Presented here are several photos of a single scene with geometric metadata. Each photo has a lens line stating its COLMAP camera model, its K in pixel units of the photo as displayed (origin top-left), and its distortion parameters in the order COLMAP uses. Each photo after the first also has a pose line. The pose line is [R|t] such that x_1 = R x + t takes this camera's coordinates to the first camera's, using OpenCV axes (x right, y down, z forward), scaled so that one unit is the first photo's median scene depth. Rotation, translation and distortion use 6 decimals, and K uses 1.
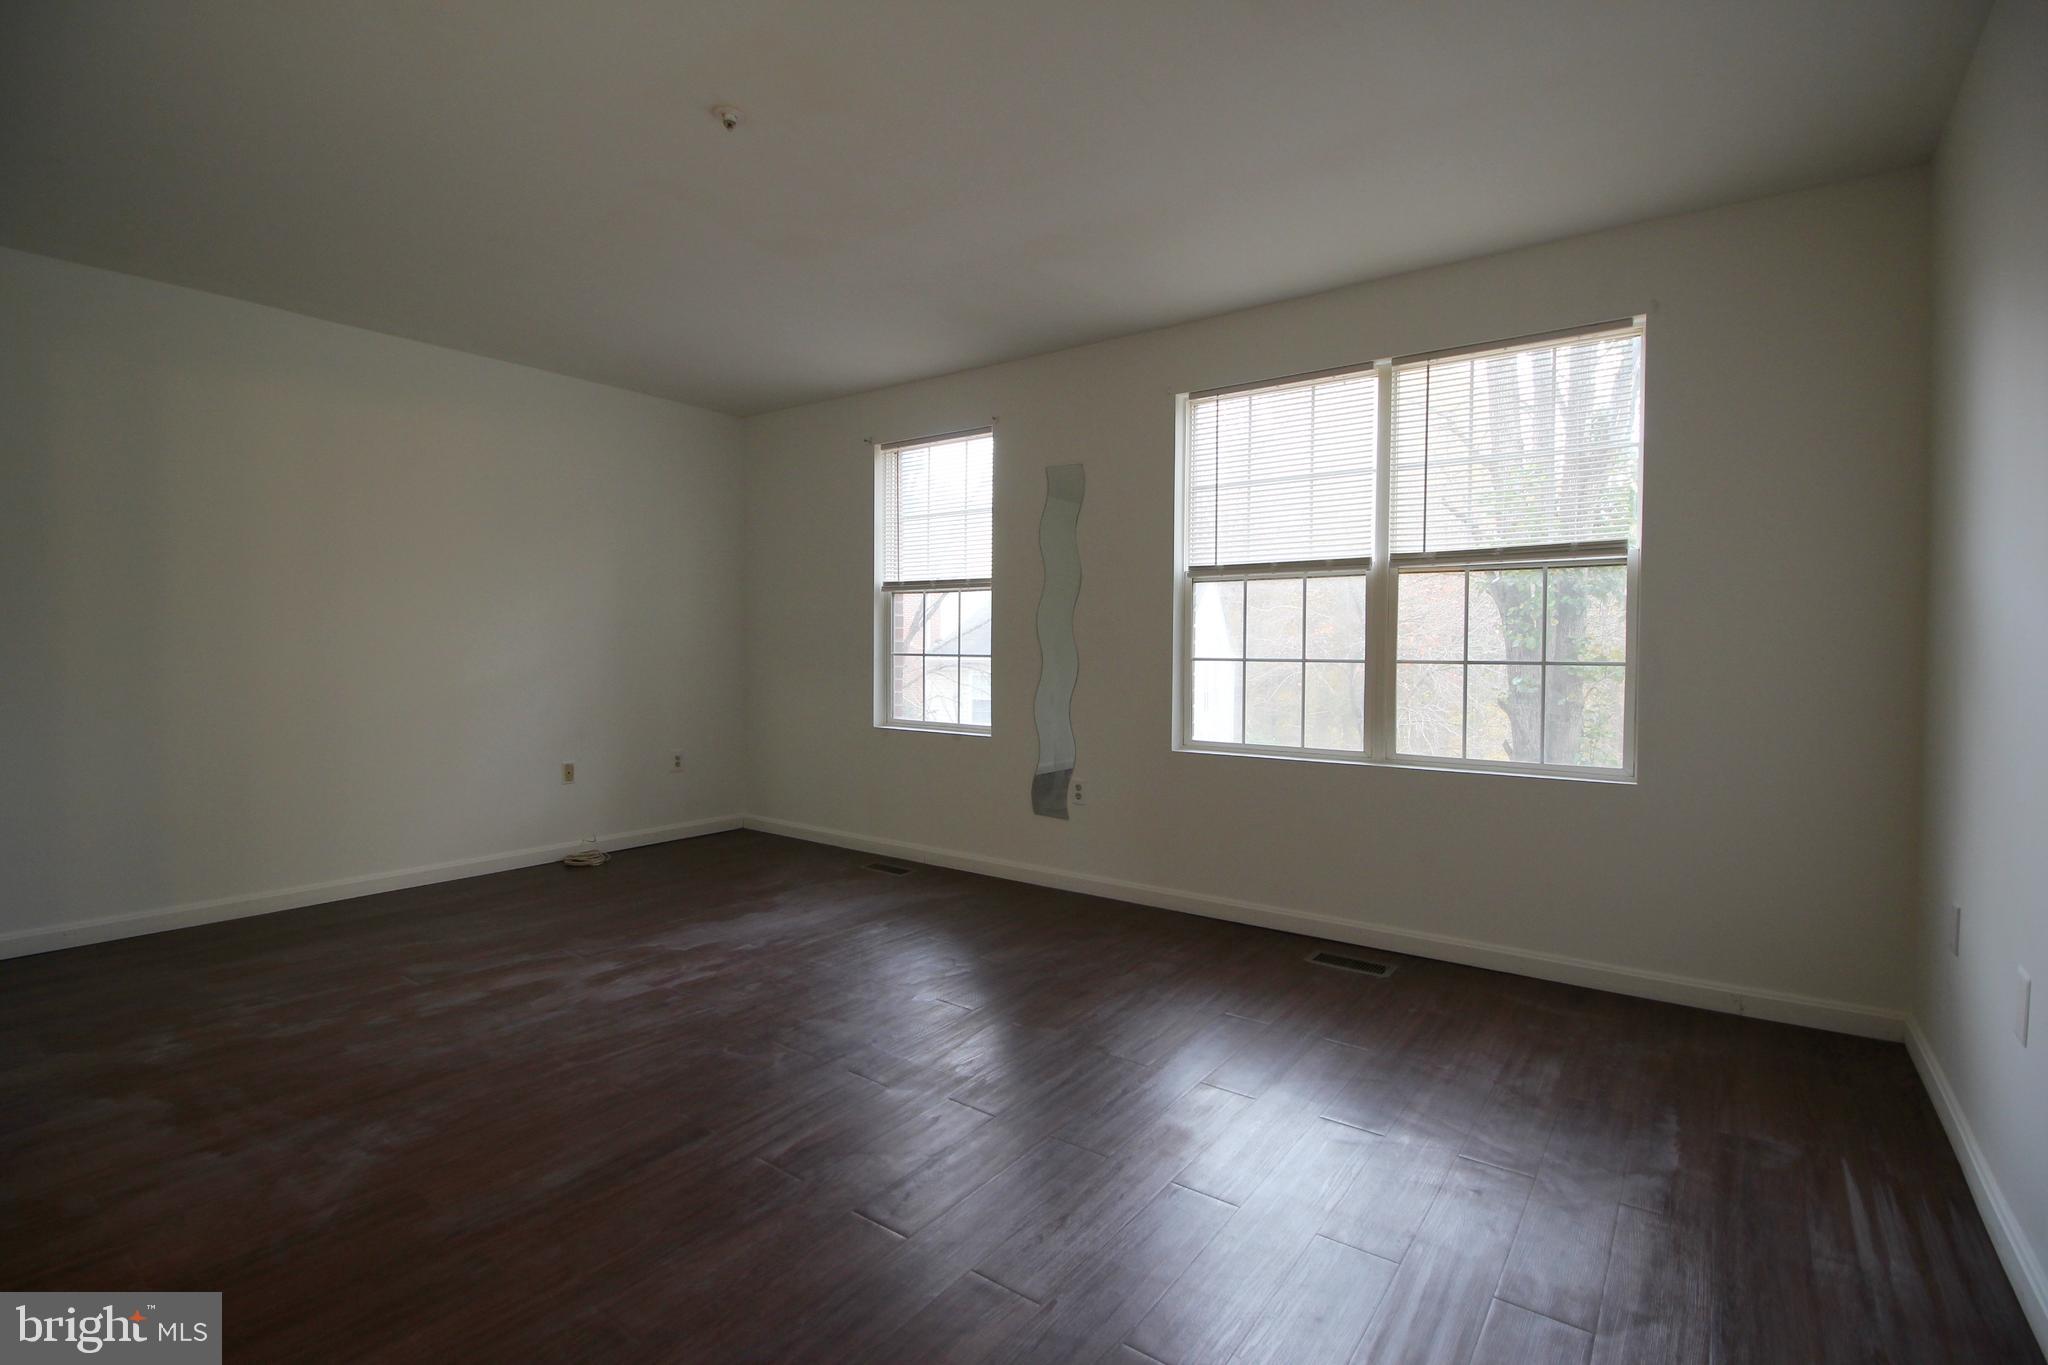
lens RADIAL K [[969.4, 0, 1024.0], [0, 969.4, 682.5], [0, 0, 1]] dist [-0.001717, 0.000264]
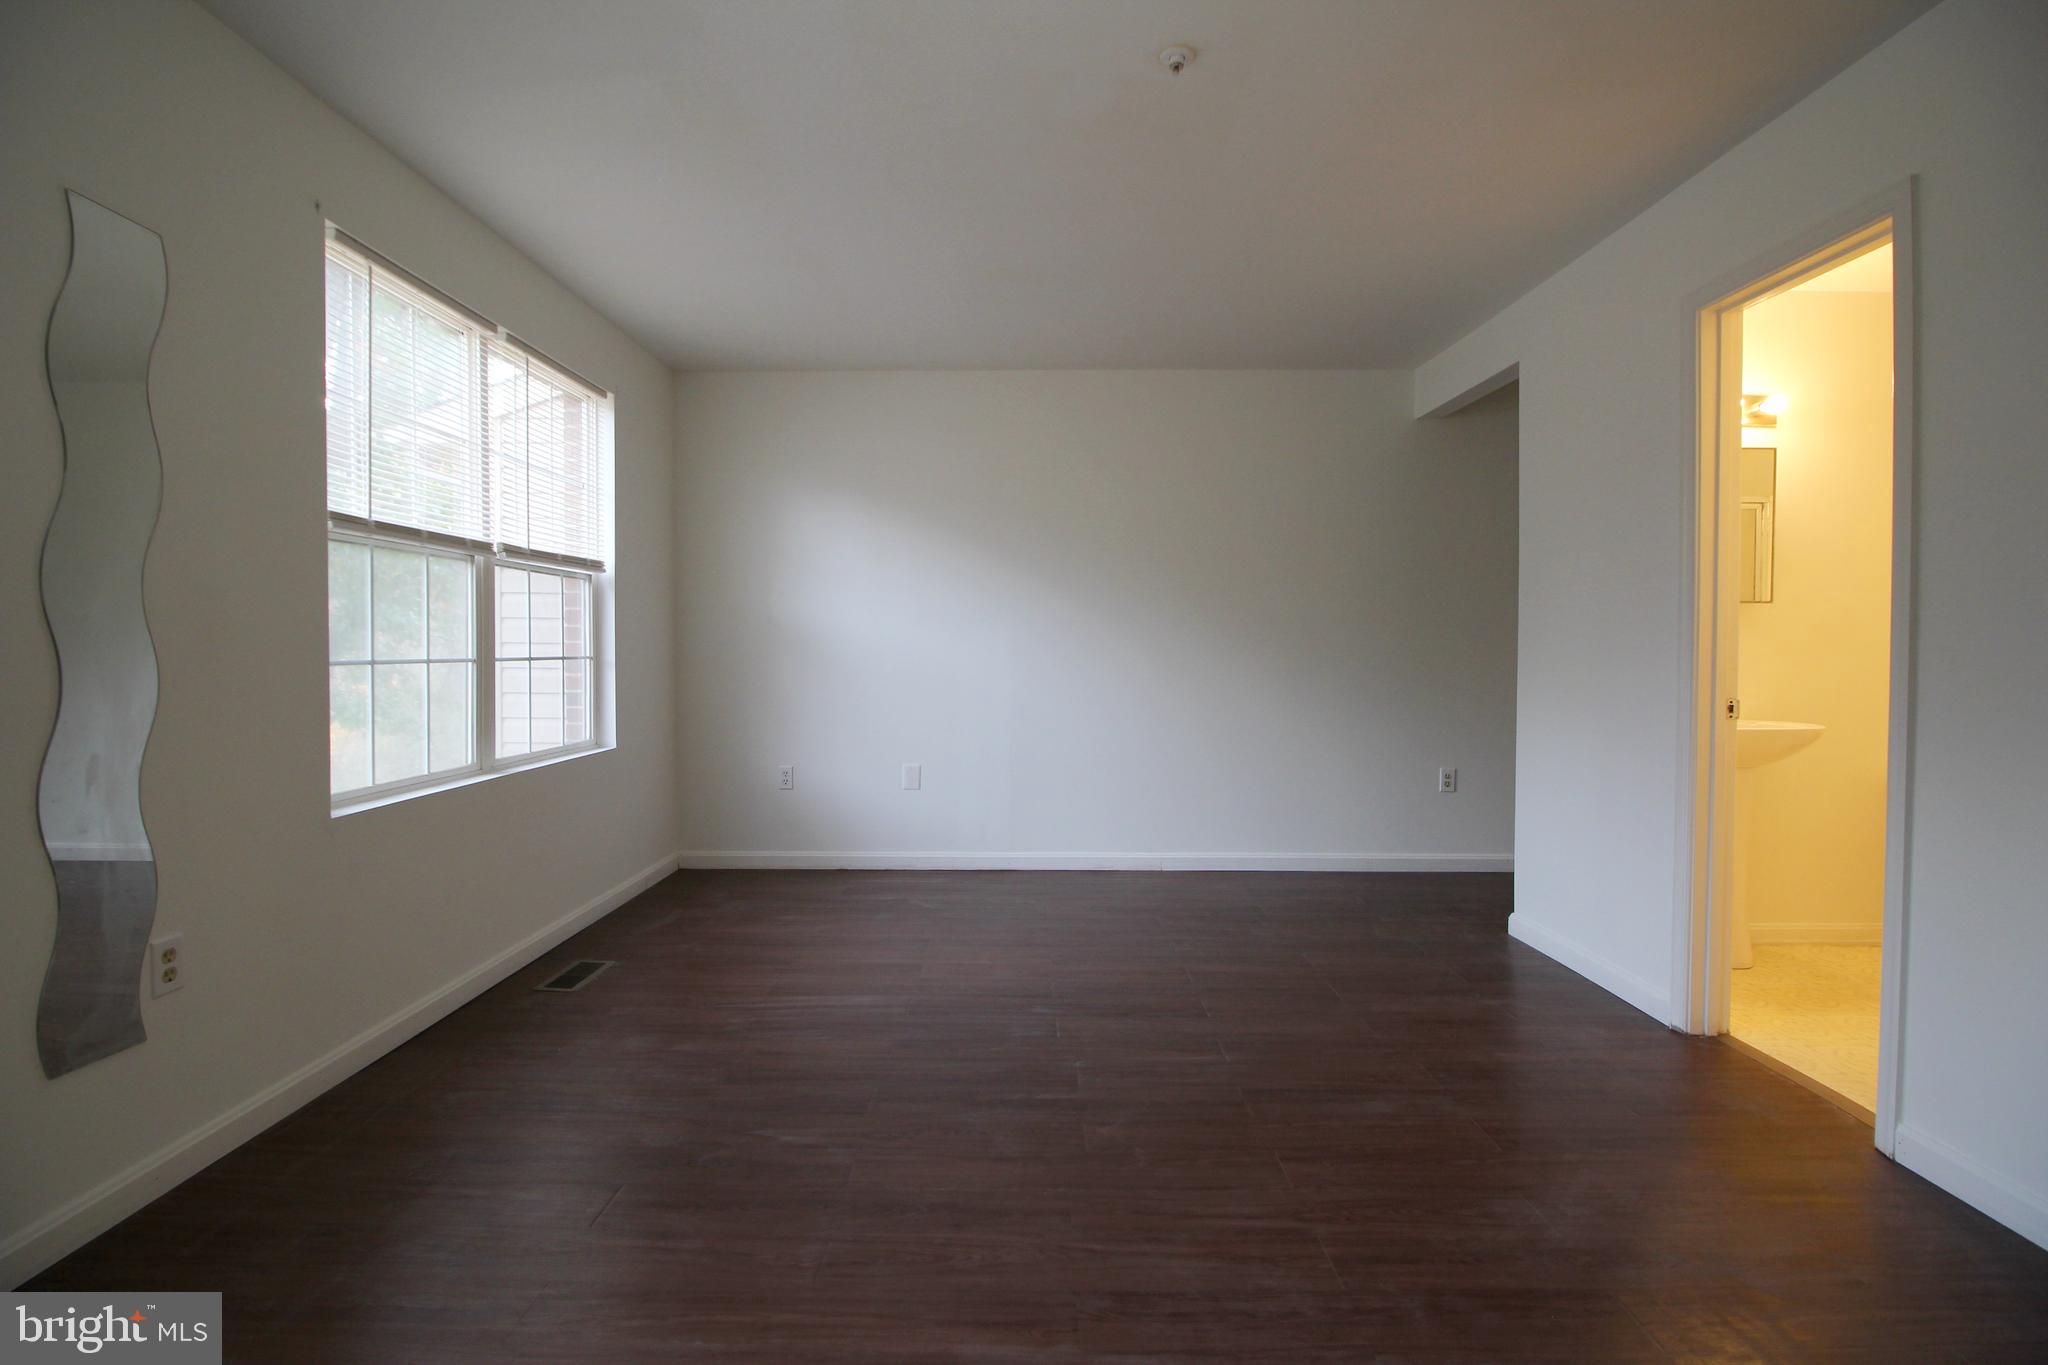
lens RADIAL K [[969.4, 0, 1024.0], [0, 969.4, 682.5], [0, 0, 1]] dist [-0.001717, 0.000264]
pose [[-0.594808, -0.029823, 0.803314, -0.657749], [0.031965, 0.997644, 0.060706, -0.040279], [-0.803232, 0.061786, -0.592453, 1.149948]]
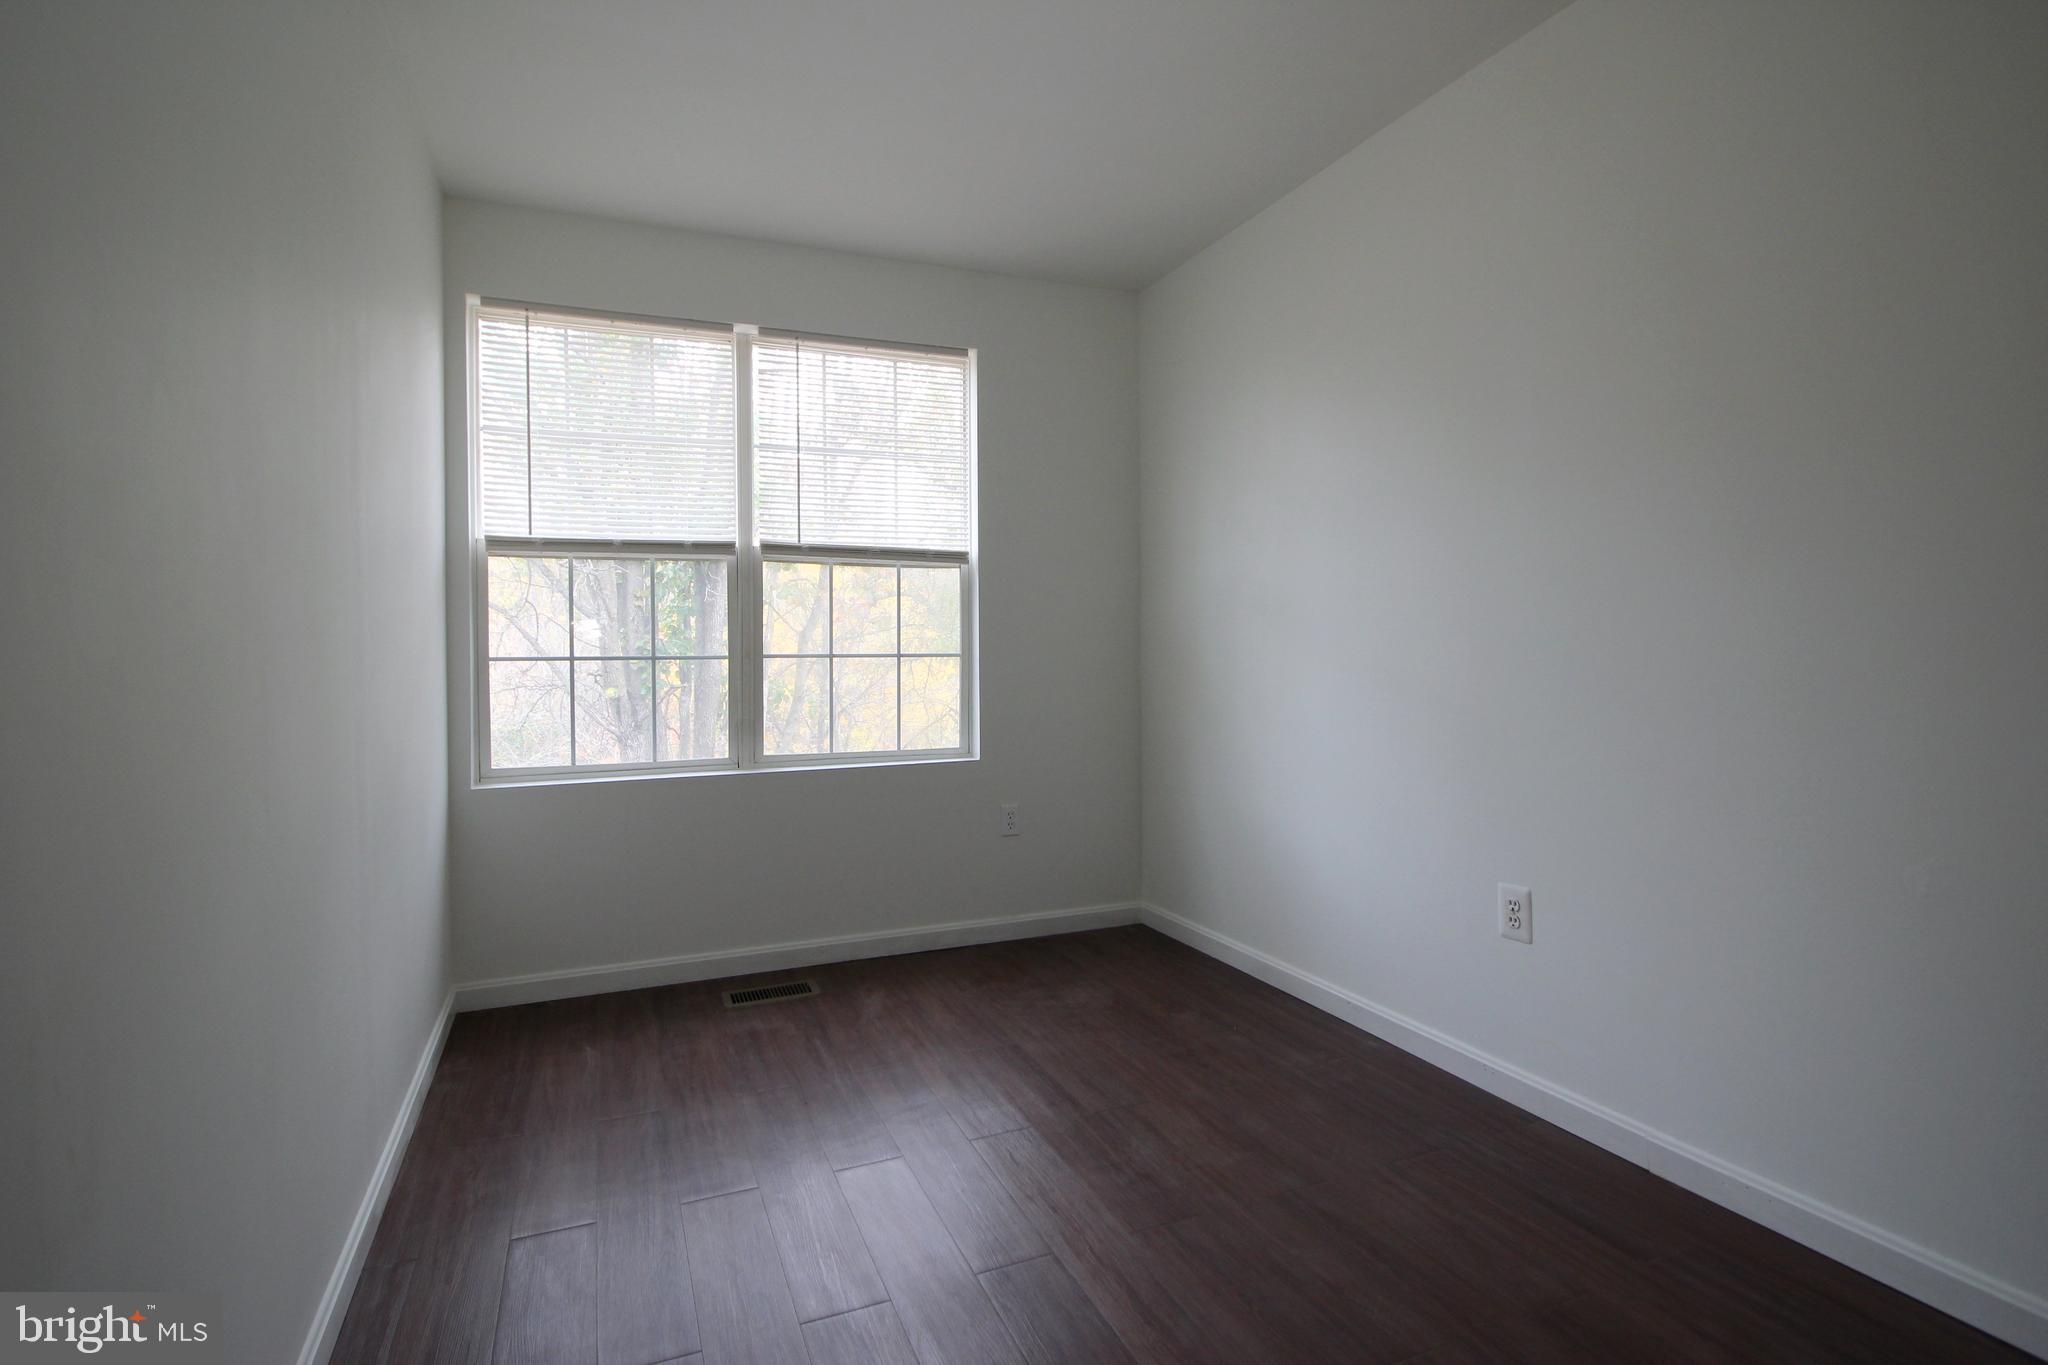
lens RADIAL K [[1055.1, 0, 1026.8], [0, 1055.1, 678.1], [0, 0, 1]] dist [0.017349, -0.000063]
pose [[0.510984, -0.036417, 0.858819, -0.355205], [0.039942, 0.999029, 0.018597, -0.010482], [-0.858662, 0.024800, 0.511942, 0.268873]]
